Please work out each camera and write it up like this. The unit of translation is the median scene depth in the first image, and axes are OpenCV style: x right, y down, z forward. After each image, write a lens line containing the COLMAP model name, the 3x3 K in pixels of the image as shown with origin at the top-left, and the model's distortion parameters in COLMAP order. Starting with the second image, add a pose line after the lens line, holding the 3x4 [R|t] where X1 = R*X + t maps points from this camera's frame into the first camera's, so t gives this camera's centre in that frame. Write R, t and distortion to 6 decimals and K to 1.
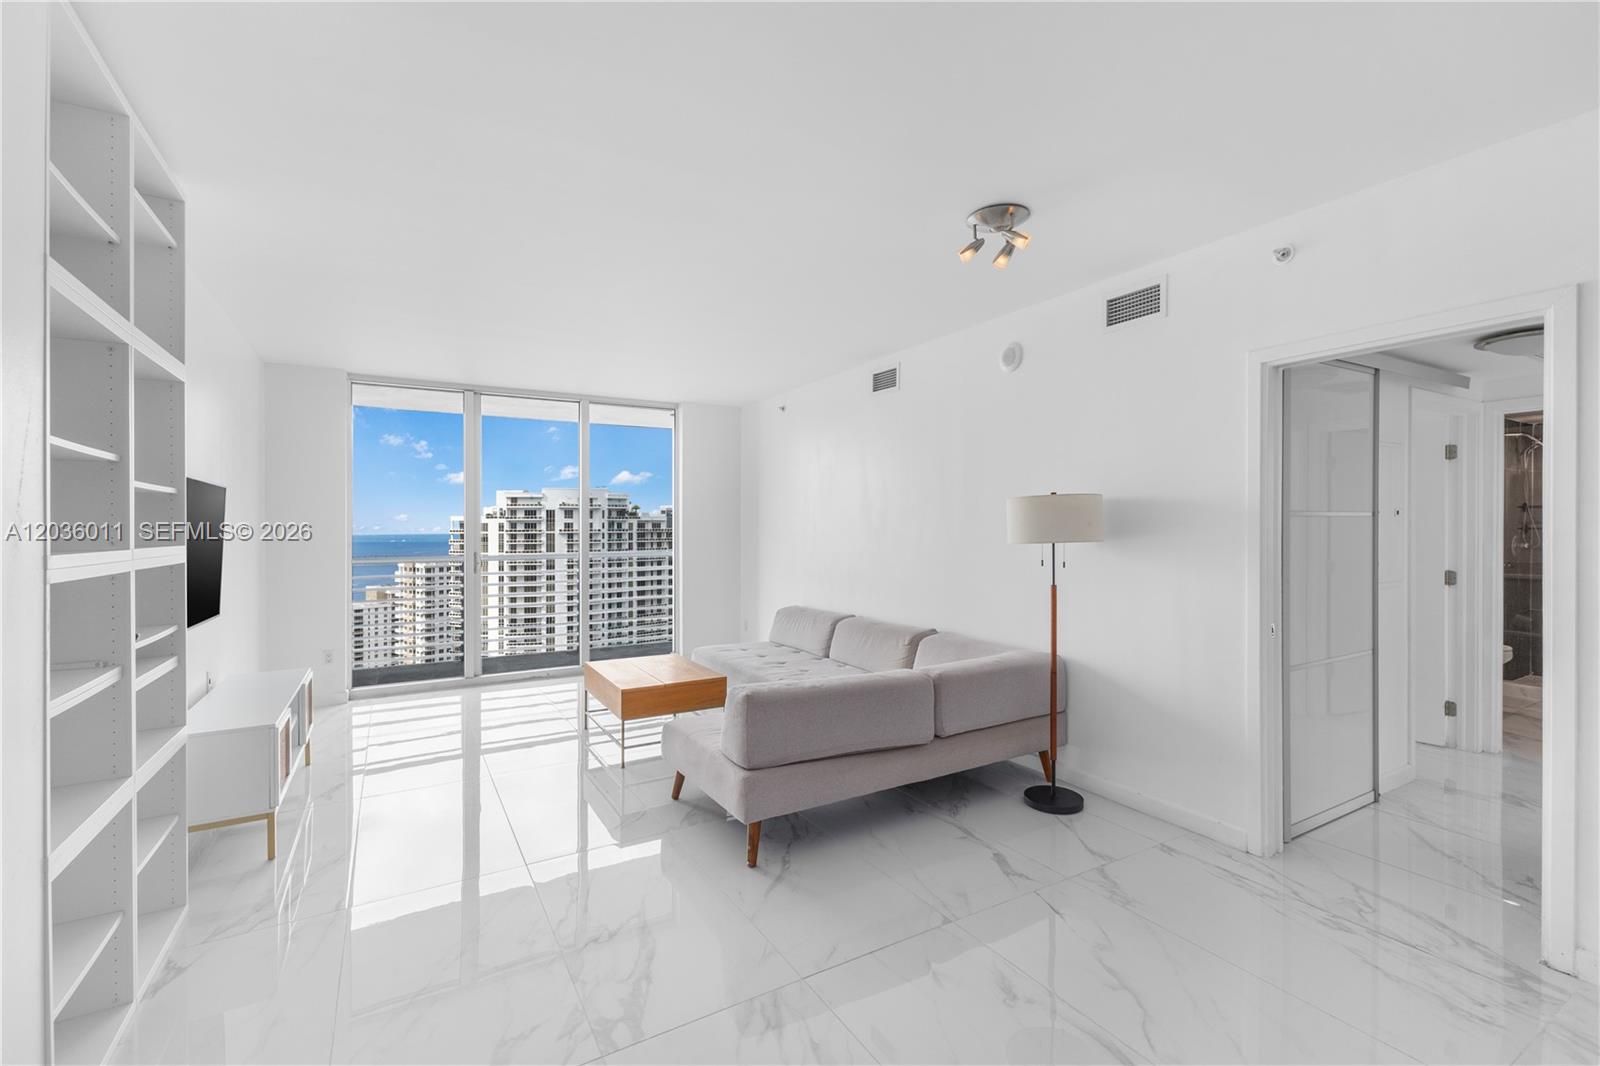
lens RADIAL K [[687.7, 0, 802.9], [0, 687.7, 527.8], [0, 0, 1]] dist [0.003063, 0.000204]
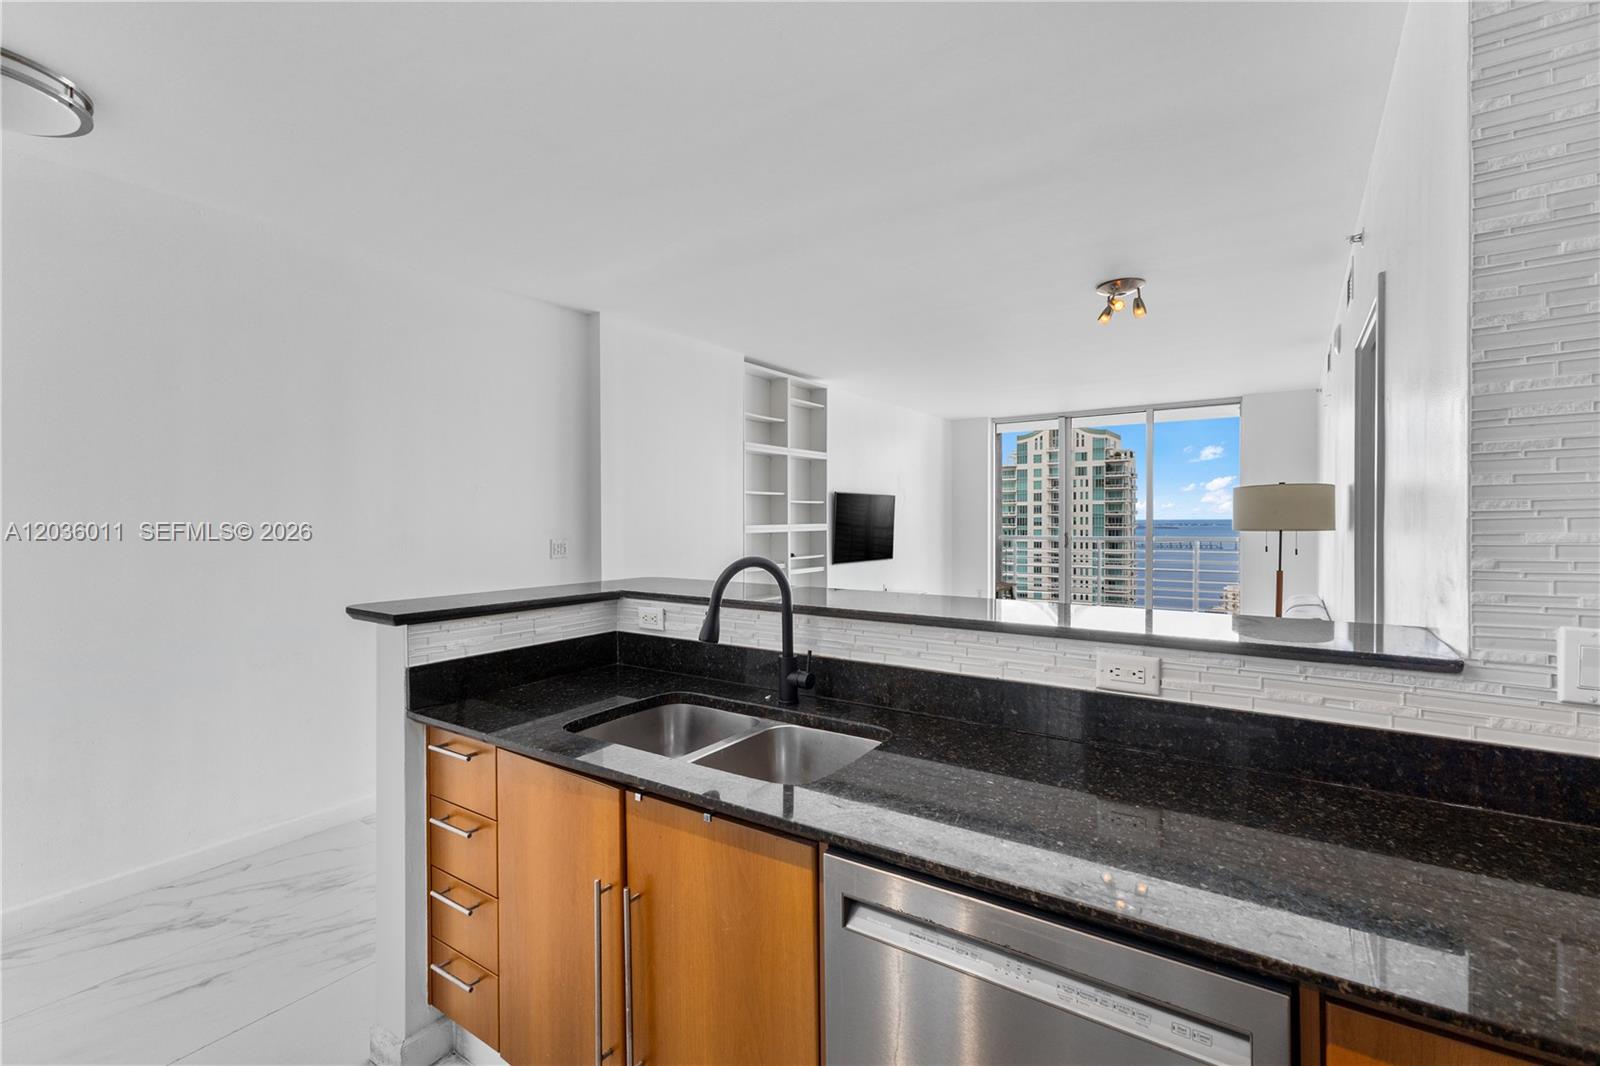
lens RADIAL K [[706.2, 0, 812.4], [0, 706.2, 539.4], [0, 0, 1]] dist [0.001420, 0.000472]
pose [[0.424295, 0.024812, -0.905184, 0.528883], [0.008687, 0.999467, 0.031468, -0.002832], [0.905482, -0.021215, 0.423853, -0.054472]]
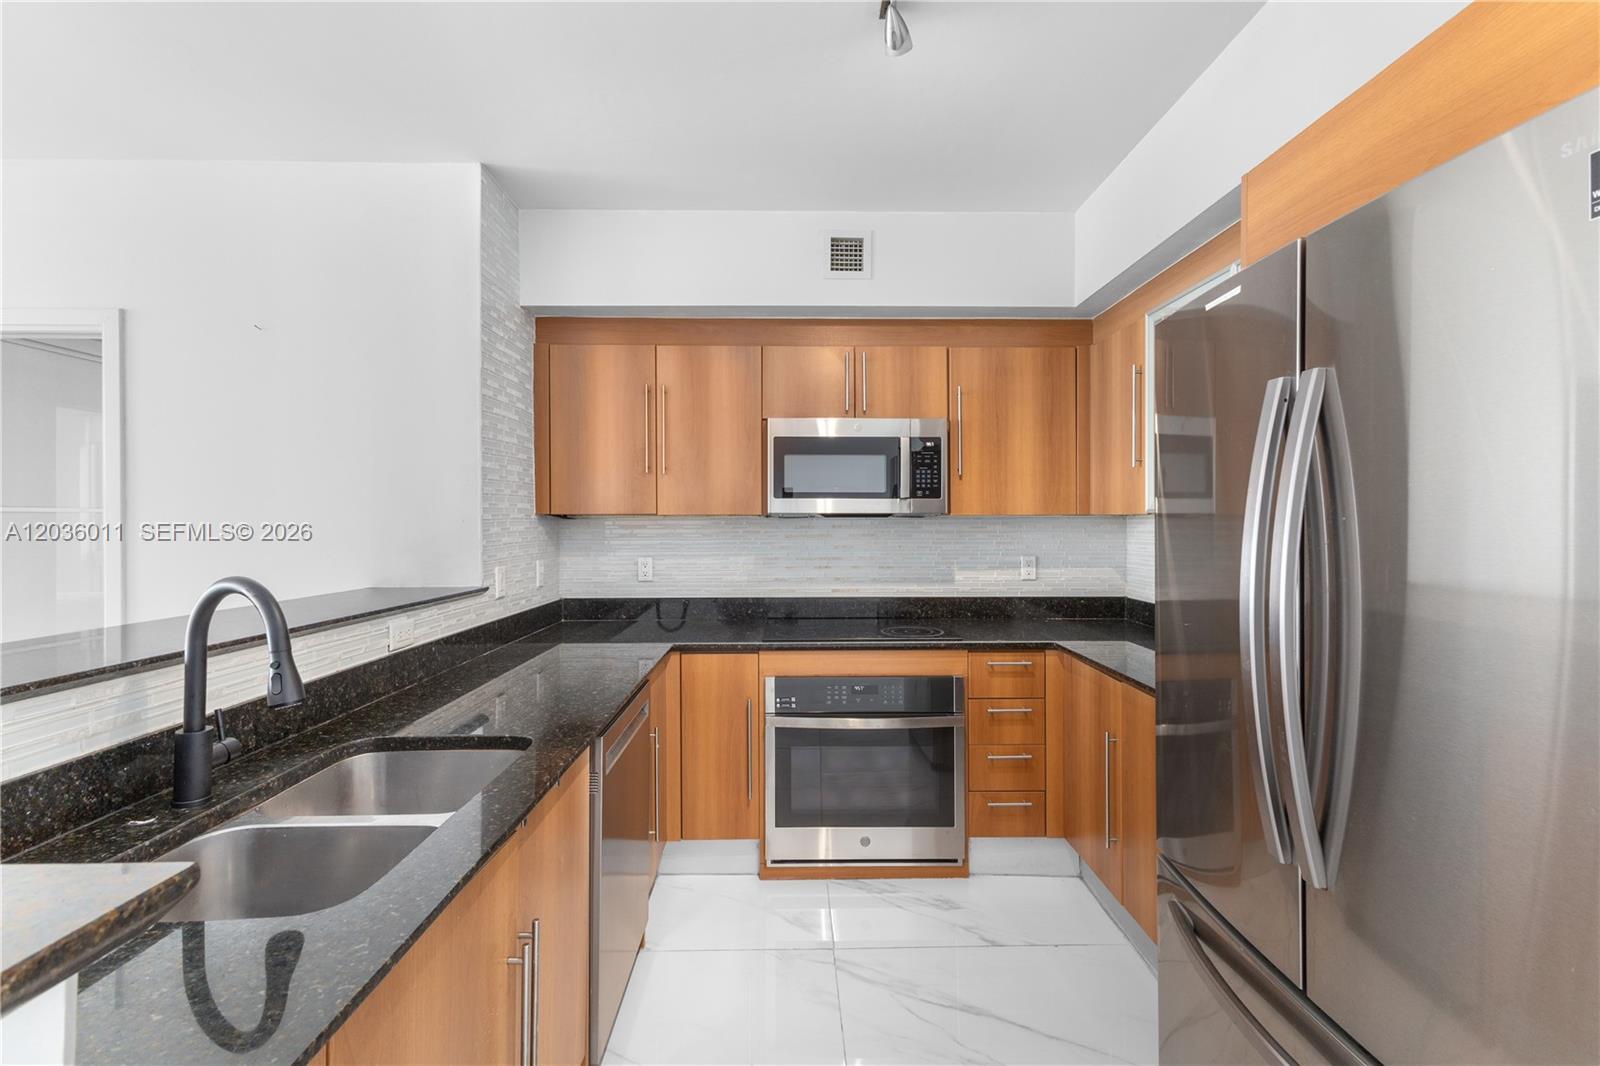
lens RADIAL K [[704.1, 0, 810.9], [0, 704.1, 526.1], [0, 0, 1]] dist [0.005705, 0.000740]
pose [[0.491043, -0.004401, 0.871124, 0.205893], [0.001954, 0.999990, 0.003951, -0.000210], [-0.871133, -0.000238, 0.491047, -0.169860]]
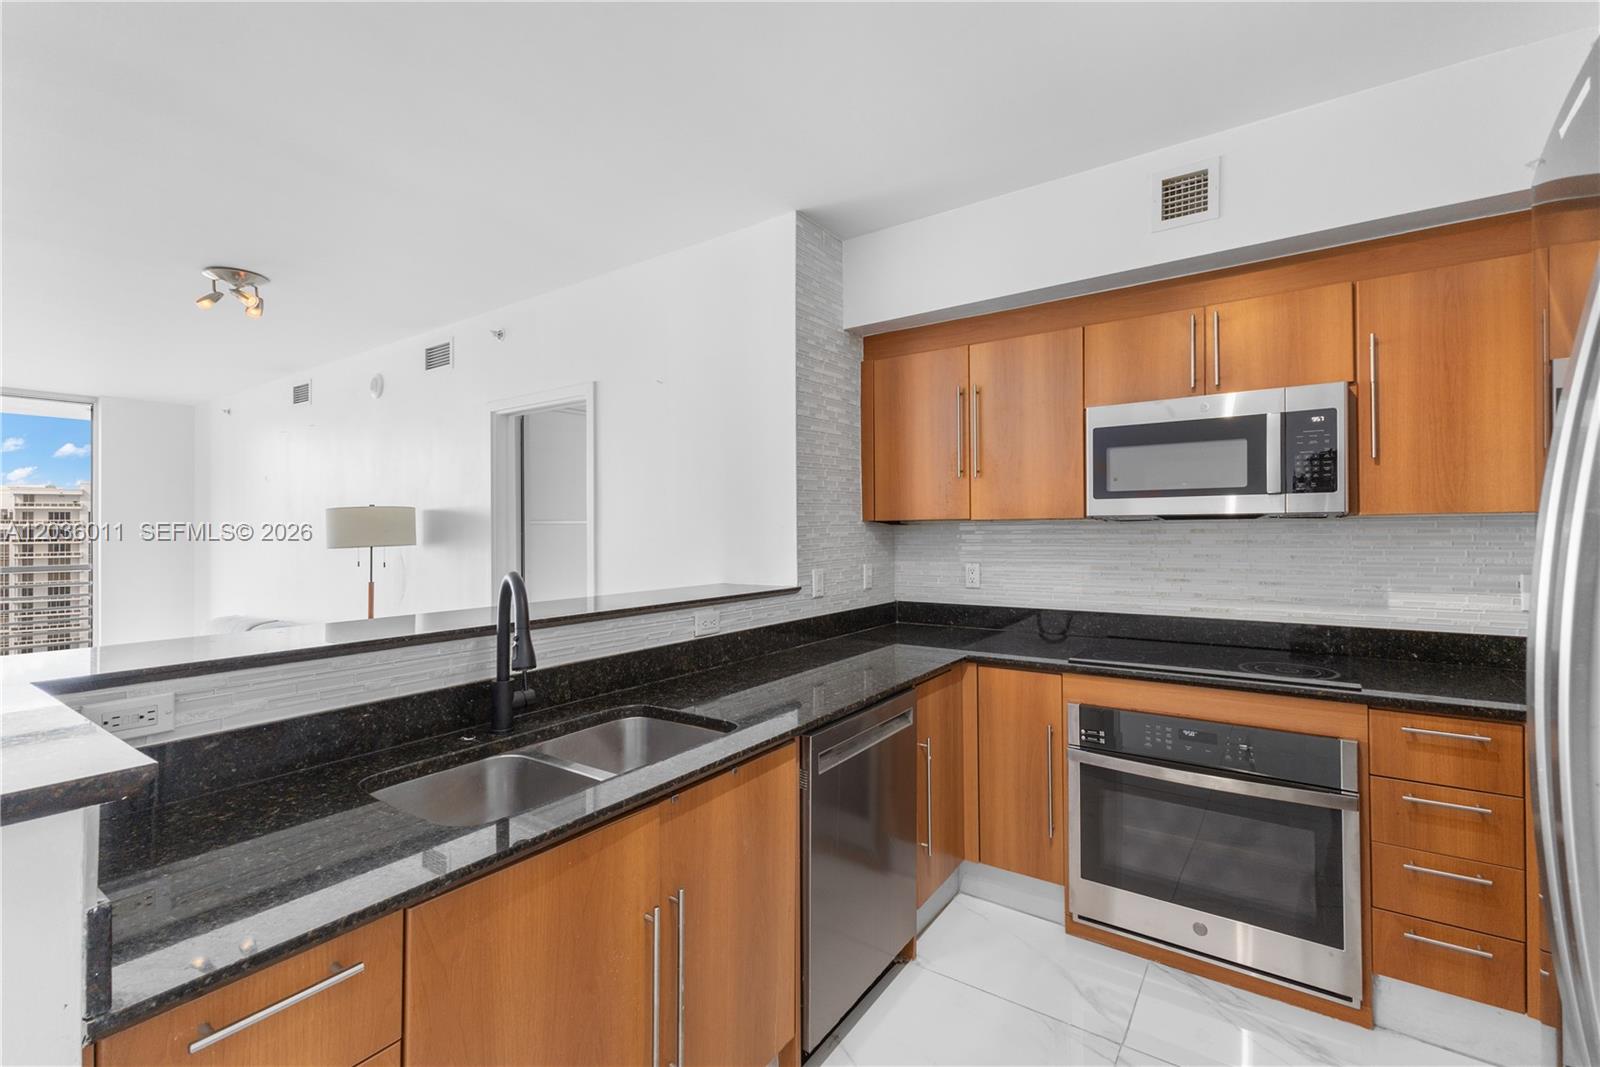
lens RADIAL K [[704.1, 0, 810.9], [0, 704.1, 526.6], [0, 0, 1]] dist [0.005705, 0.000740]
pose [[0.910314, -0.006639, 0.413866, 0.279122], [0.009196, 0.999949, -0.004186, -0.000702], [-0.413817, 0.007616, 0.910328, -0.218519]]
